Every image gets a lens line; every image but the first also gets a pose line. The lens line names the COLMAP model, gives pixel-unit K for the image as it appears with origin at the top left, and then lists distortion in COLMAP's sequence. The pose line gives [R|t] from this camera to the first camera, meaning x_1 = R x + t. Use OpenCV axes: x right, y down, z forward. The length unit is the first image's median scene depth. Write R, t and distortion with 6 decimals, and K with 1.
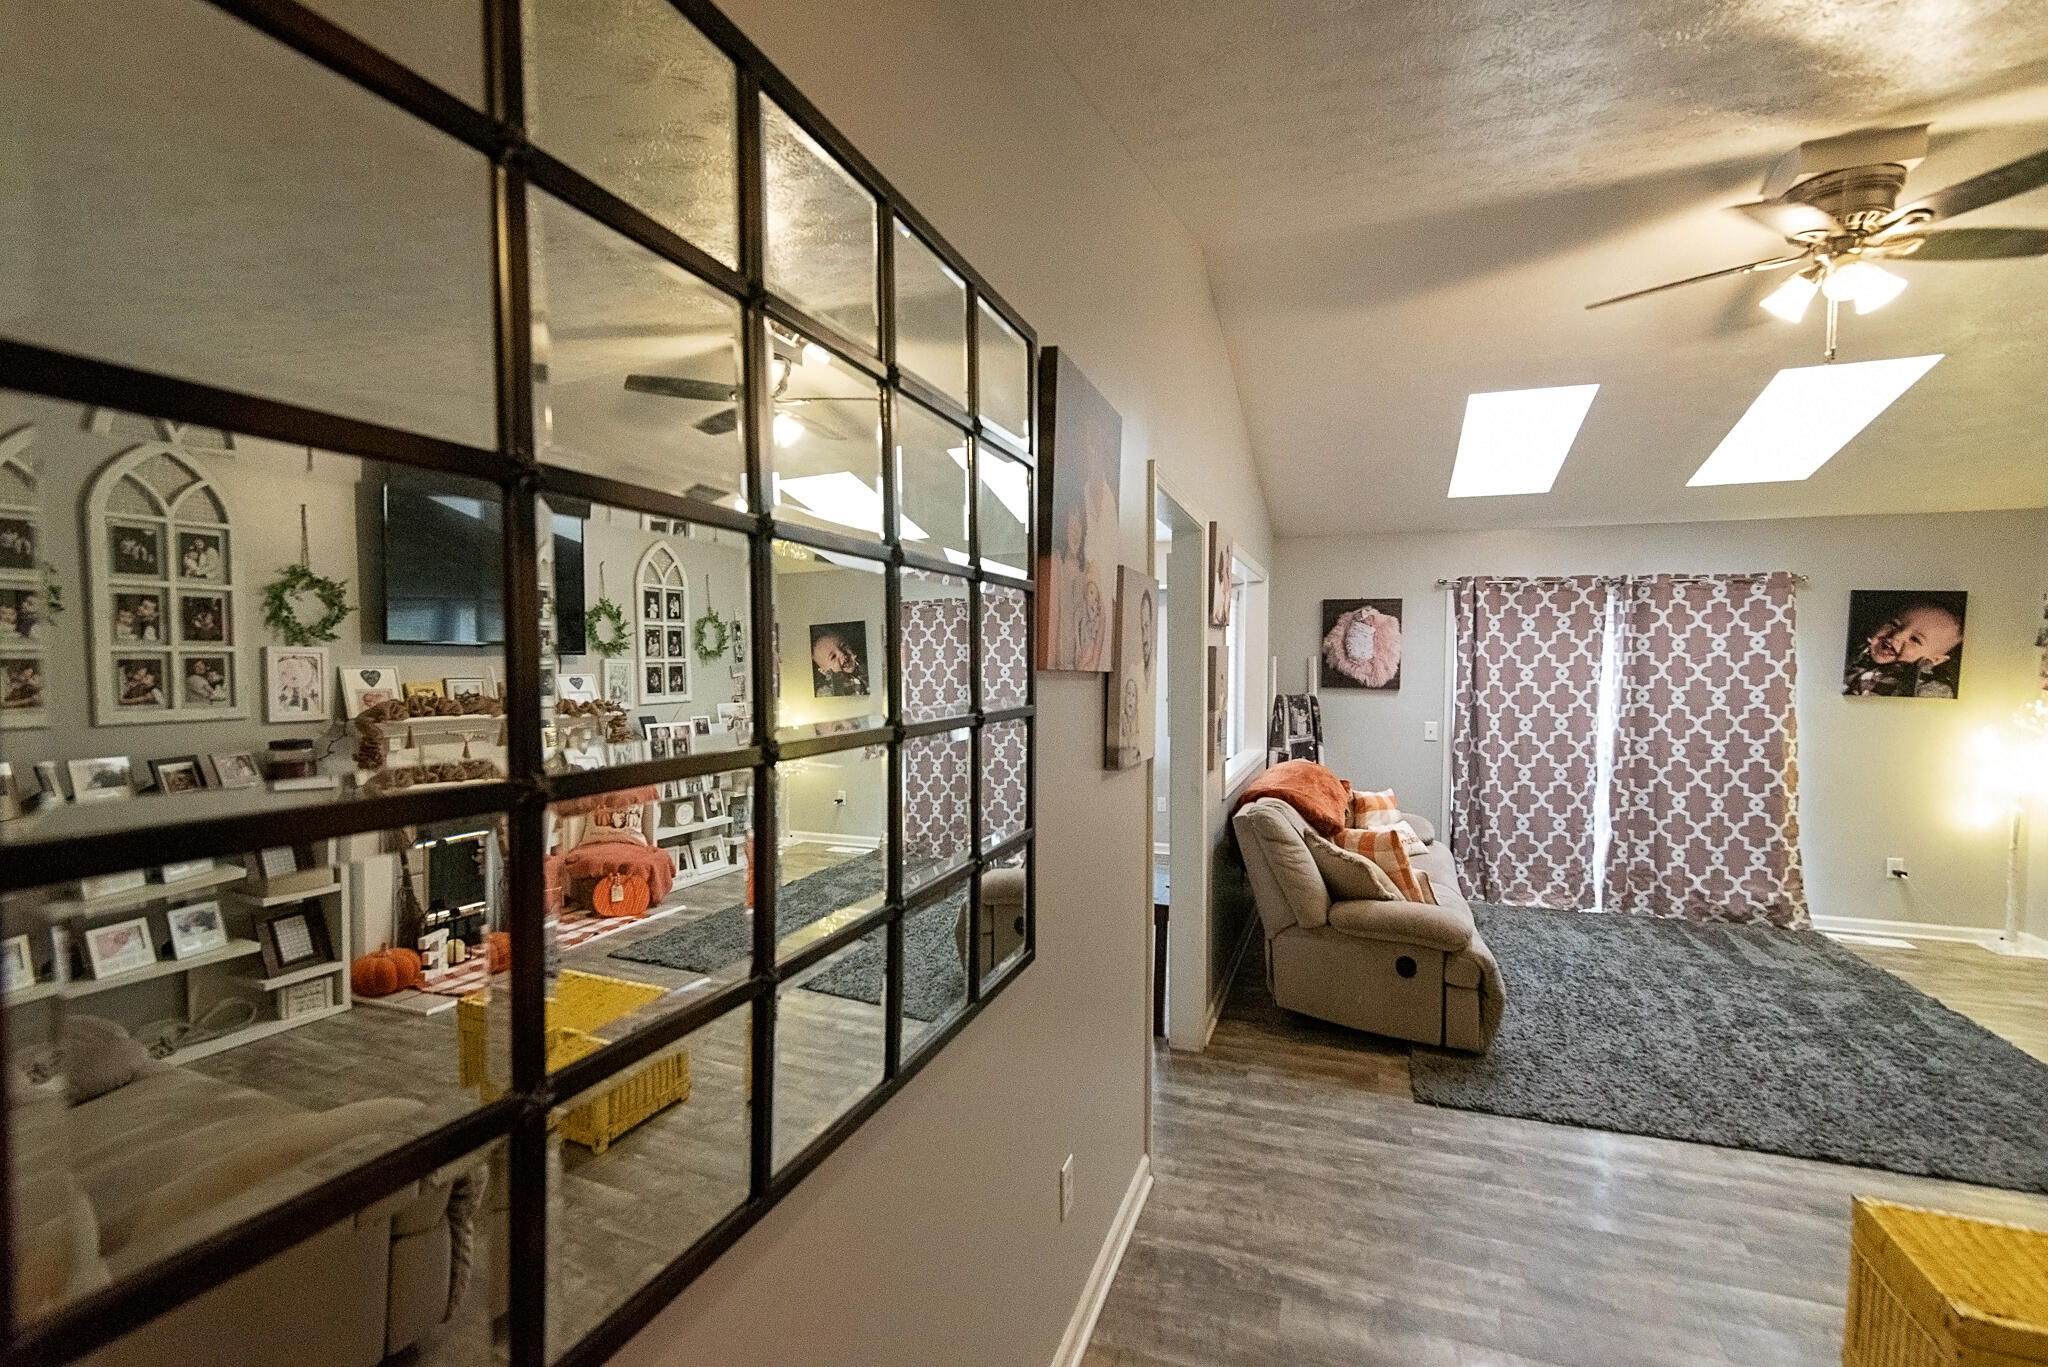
lens RADIAL K [[927.4, 0, 1032.6], [0, 927.4, 687.6], [0, 0, 1]] dist [0.016501, -0.001291]
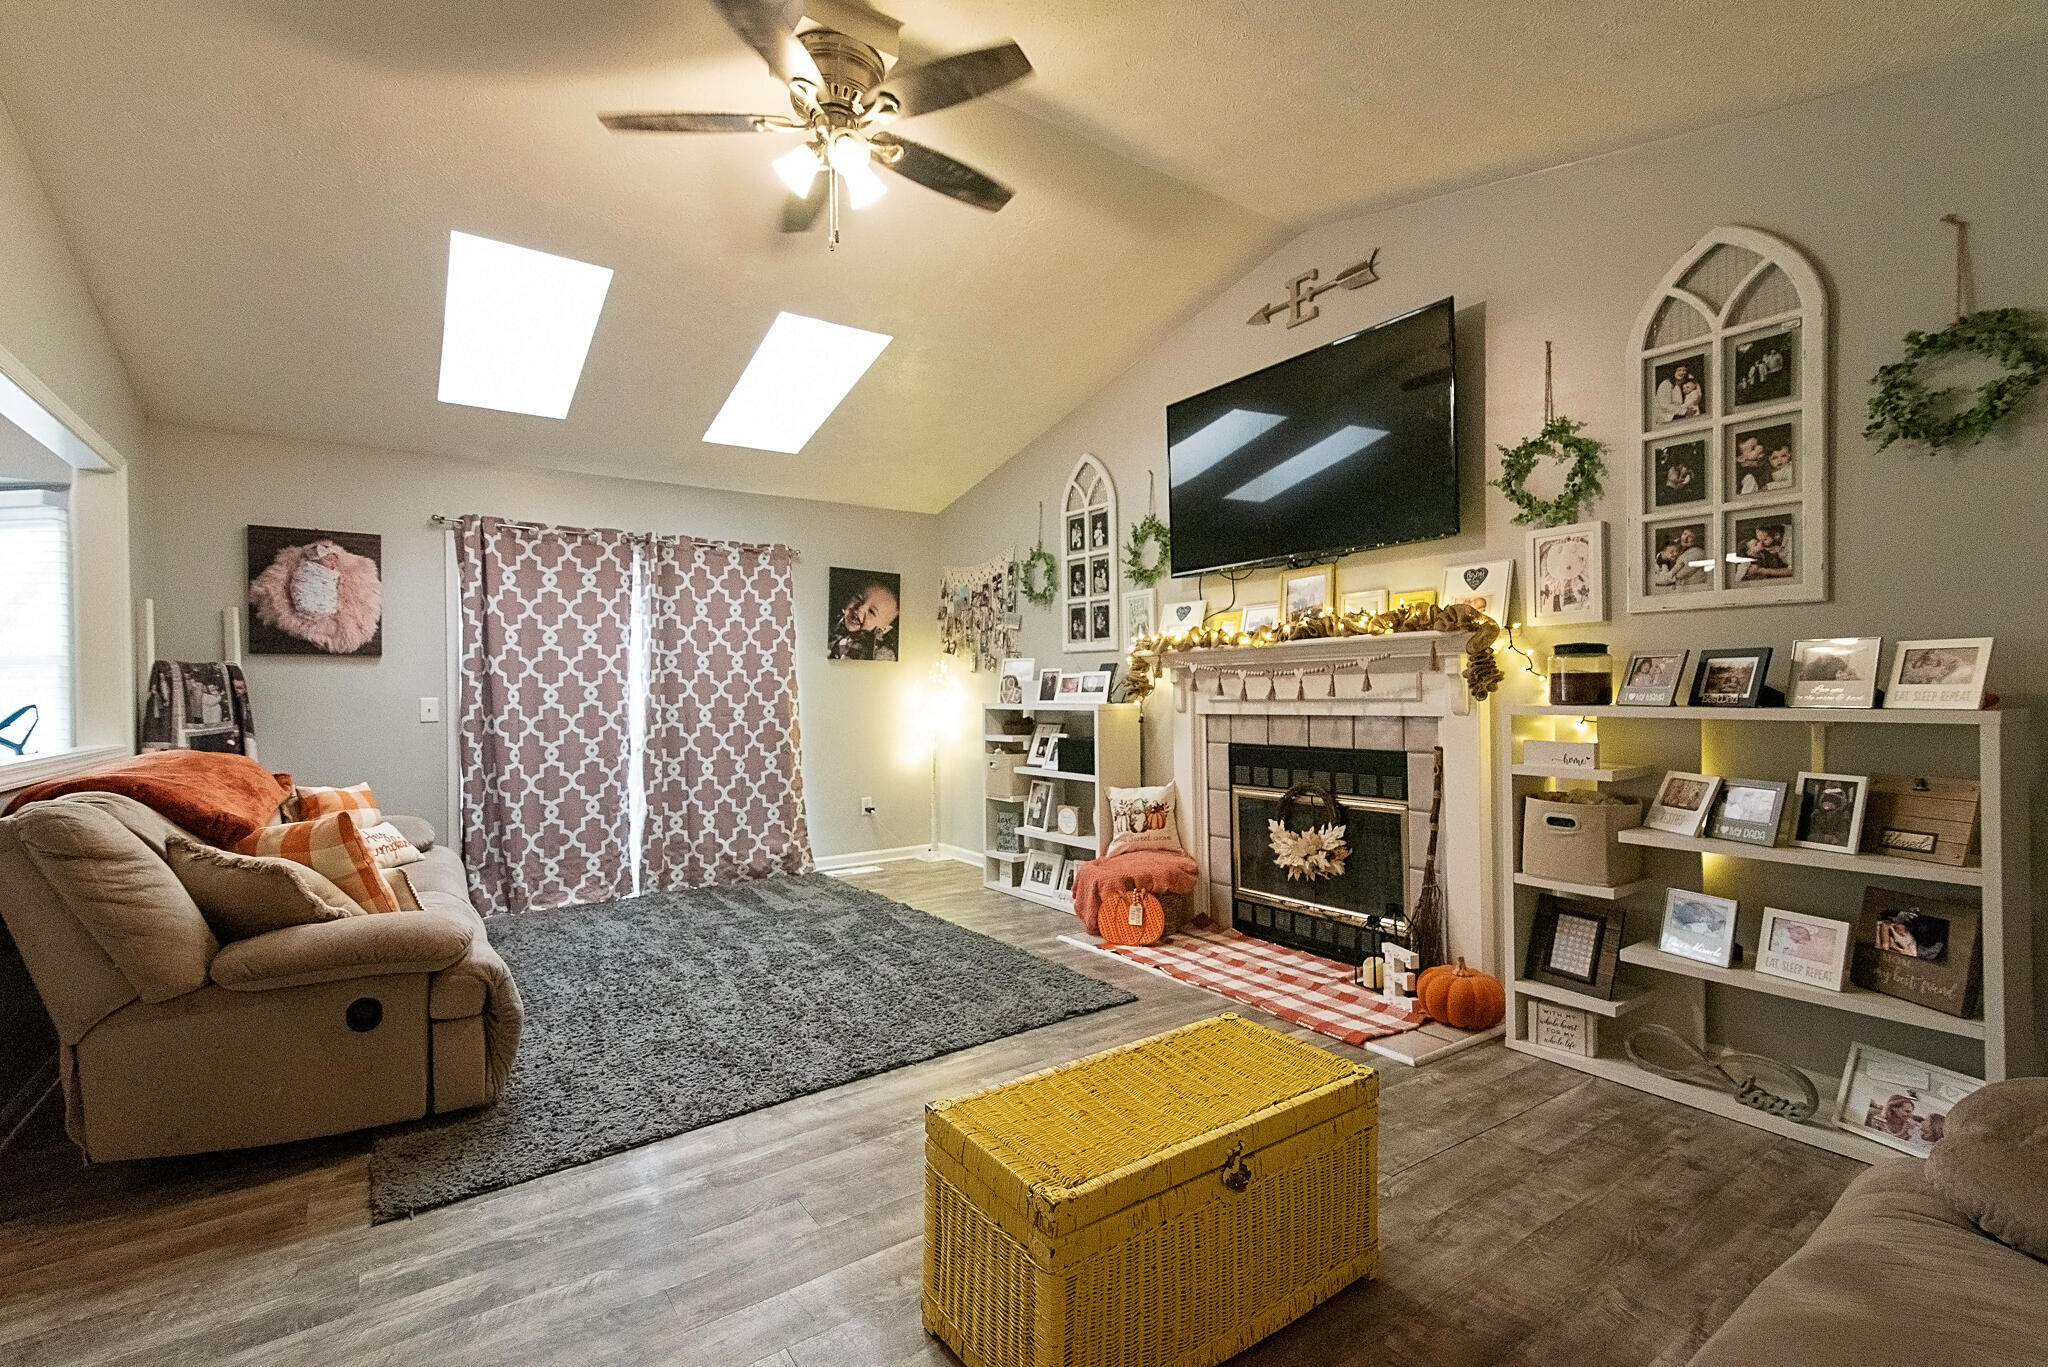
lens RADIAL K [[920.3, 0, 1028.5], [0, 920.3, 689.5], [0, 0, 1]] dist [0.019026, -0.001597]
pose [[0.577693, -0.014283, 0.816129, 0.098337], [0.041683, 0.999059, -0.012020, 0.069516], [-0.815189, 0.040963, 0.577745, 0.165913]]
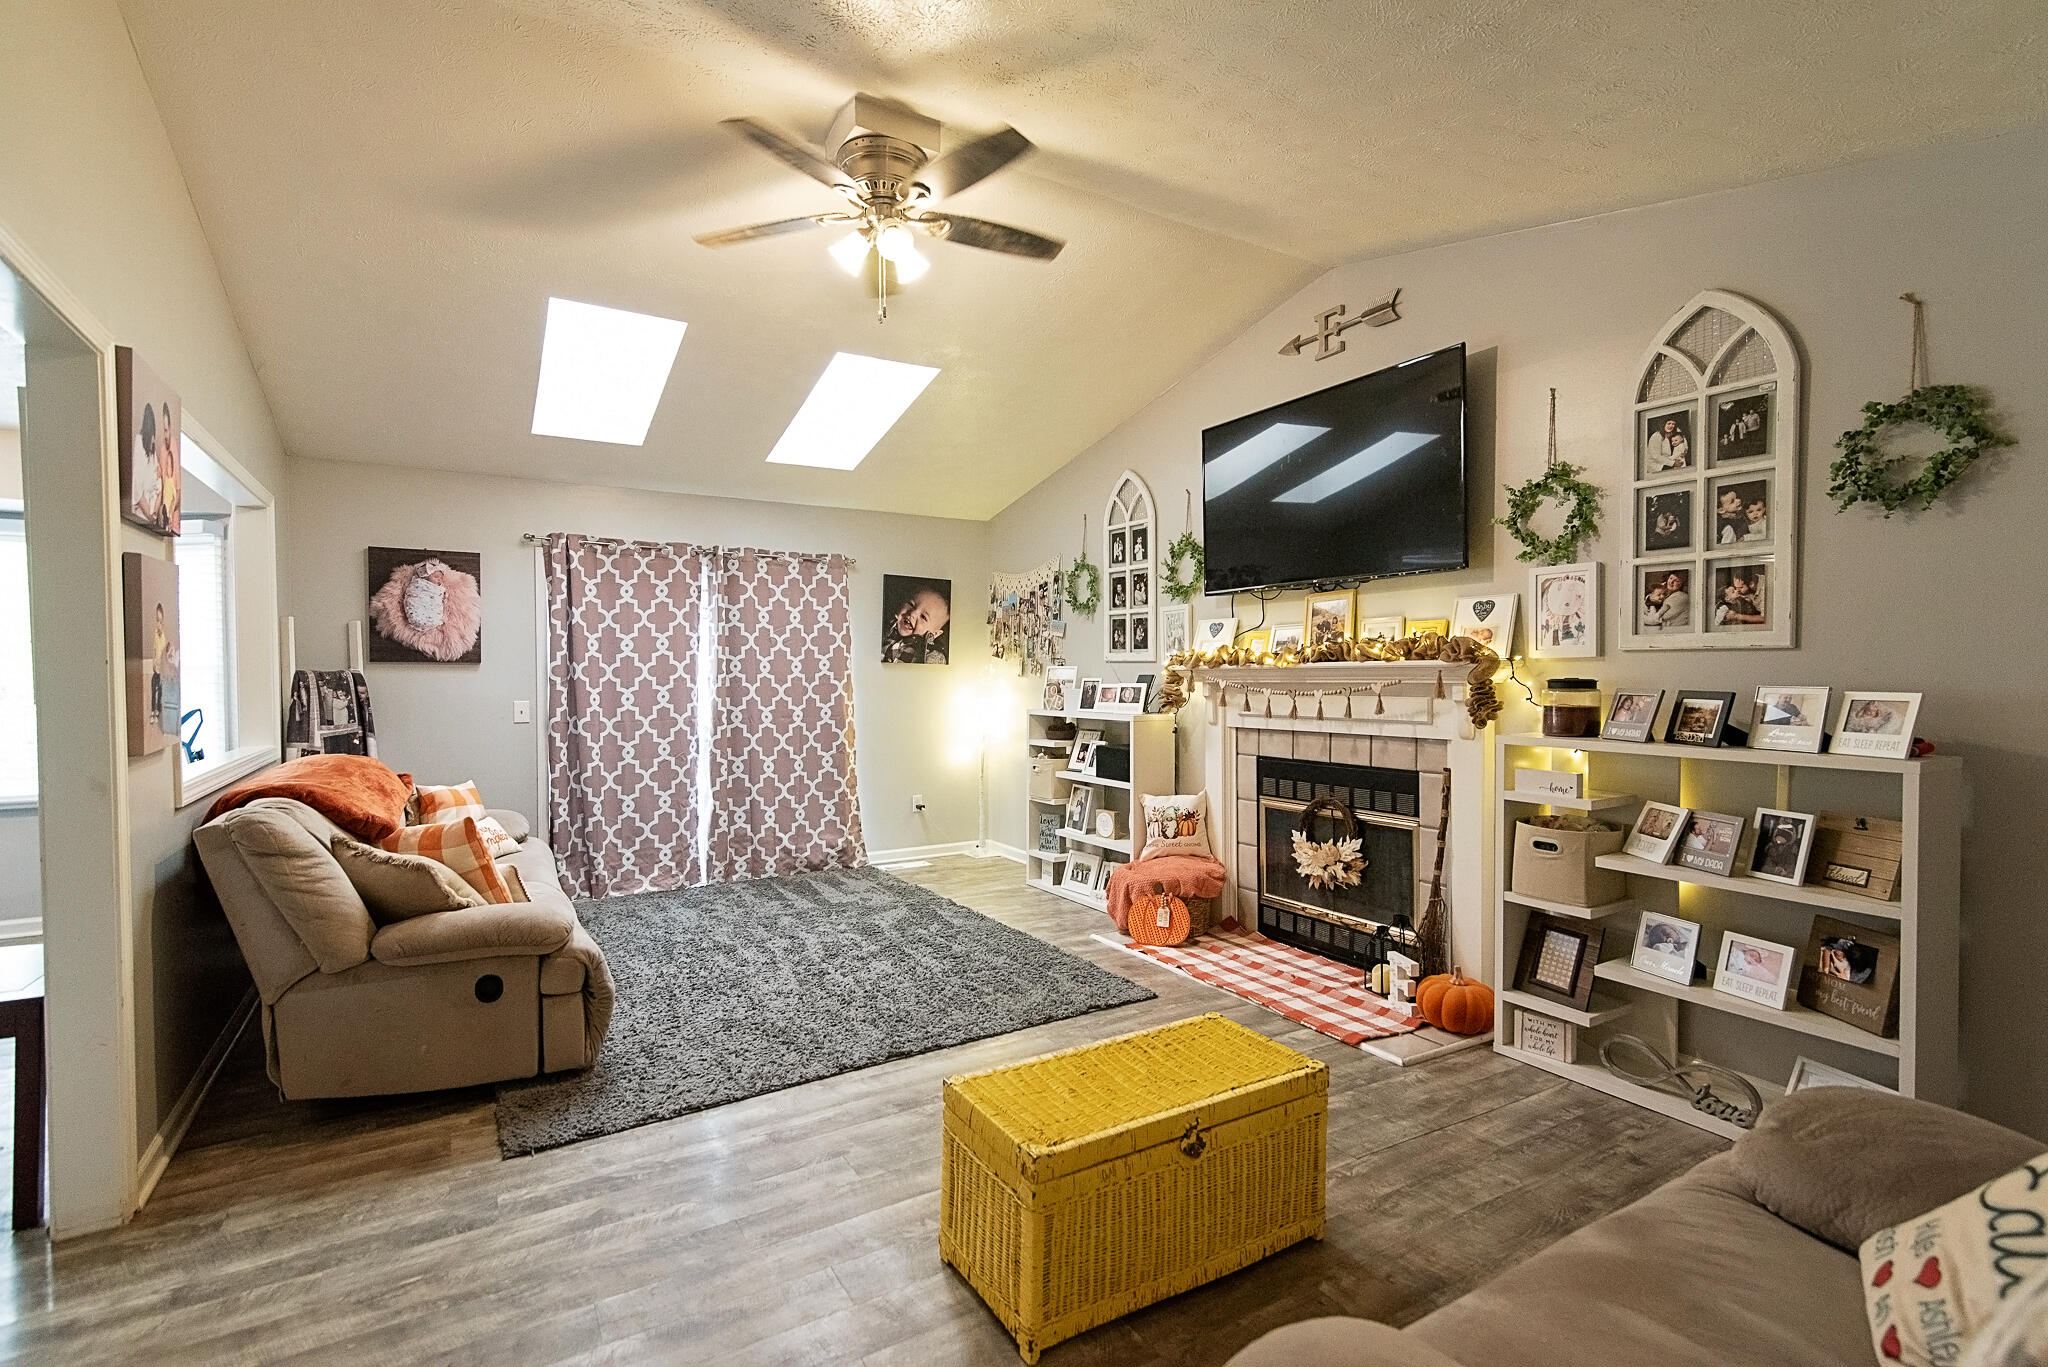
lens RADIAL K [[951.0, 0, 1029.0], [0, 951.0, 689.7], [0, 0, 1]] dist [0.011557, -0.000156]
pose [[0.631679, -0.023981, 0.774859, 0.051981], [0.031737, 0.999483, 0.005061, 0.042672], [-0.774580, 0.021395, 0.632114, 0.100499]]
